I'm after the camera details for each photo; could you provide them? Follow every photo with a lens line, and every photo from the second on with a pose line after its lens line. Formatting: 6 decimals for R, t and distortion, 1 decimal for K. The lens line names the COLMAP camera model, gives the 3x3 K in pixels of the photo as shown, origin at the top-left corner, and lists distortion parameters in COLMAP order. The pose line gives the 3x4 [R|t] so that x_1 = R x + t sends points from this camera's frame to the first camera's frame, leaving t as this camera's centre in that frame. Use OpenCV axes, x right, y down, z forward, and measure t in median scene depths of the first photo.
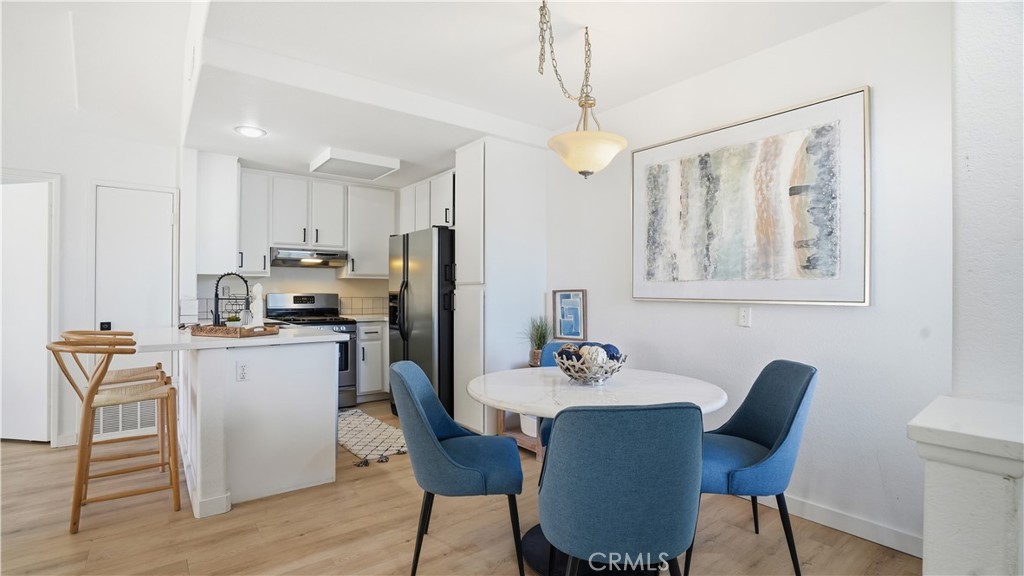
lens RADIAL K [[473.2, 0, 512.5], [0, 473.2, 285.5], [0, 0, 1]] dist [-0.059746, 0.023493]
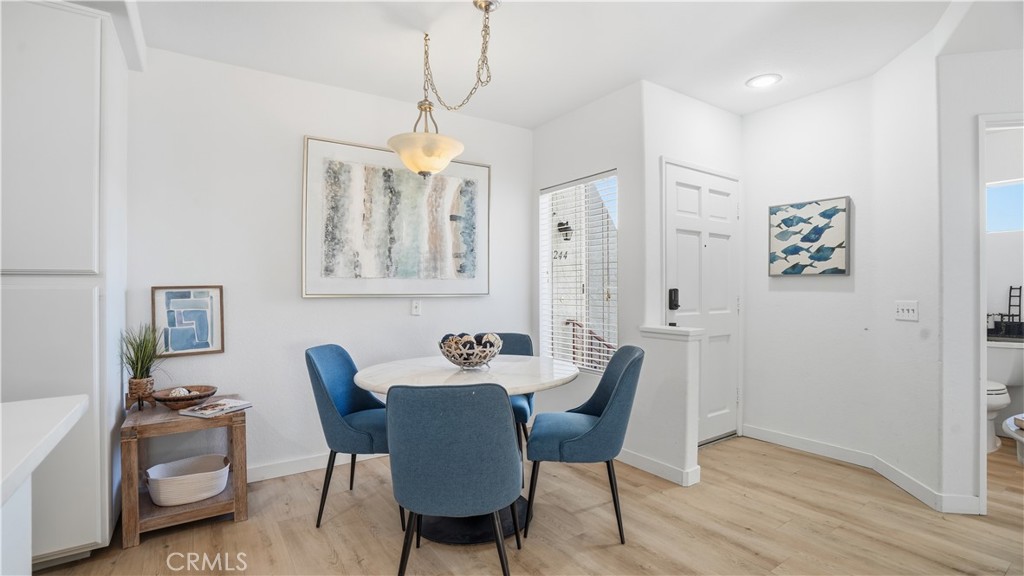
lens RADIAL K [[473.2, 0, 512.5], [0, 473.2, 285.5], [0, 0, 1]] dist [-0.059746, 0.023493]
pose [[0.070268, 0.007249, 0.997502, -0.728289], [-0.007804, 0.999947, -0.006717, 0.012778], [-0.997498, -0.007313, 0.070321, 0.611891]]
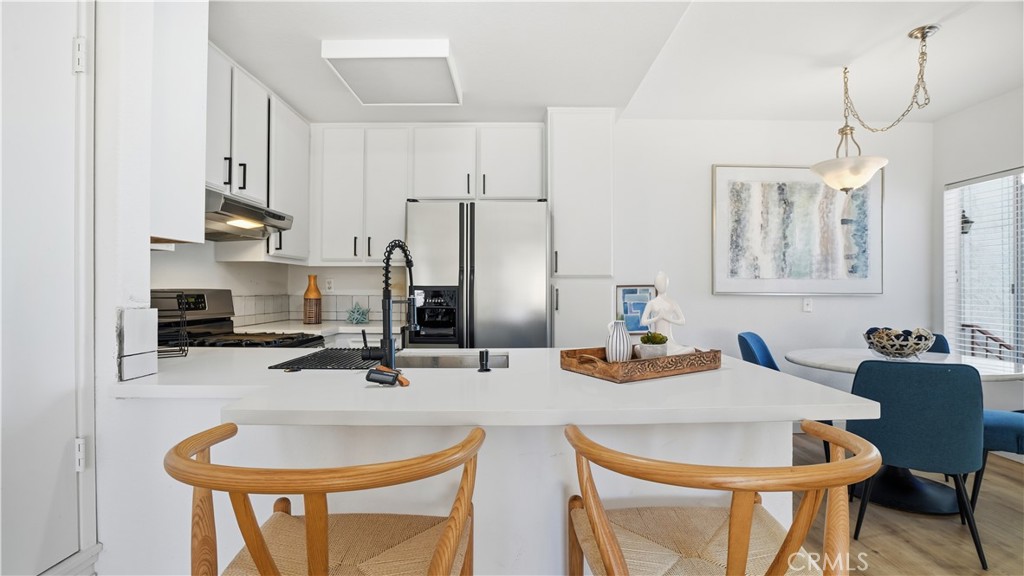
lens RADIAL K [[473.2, 0, 512.5], [0, 473.2, 285.5], [0, 0, 1]] dist [-0.059746, 0.023493]
pose [[0.628460, 0.007221, 0.777809, -1.094170], [-0.012917, 0.999916, 0.001153, 0.017000], [-0.777735, -0.010772, 0.628500, 0.768551]]
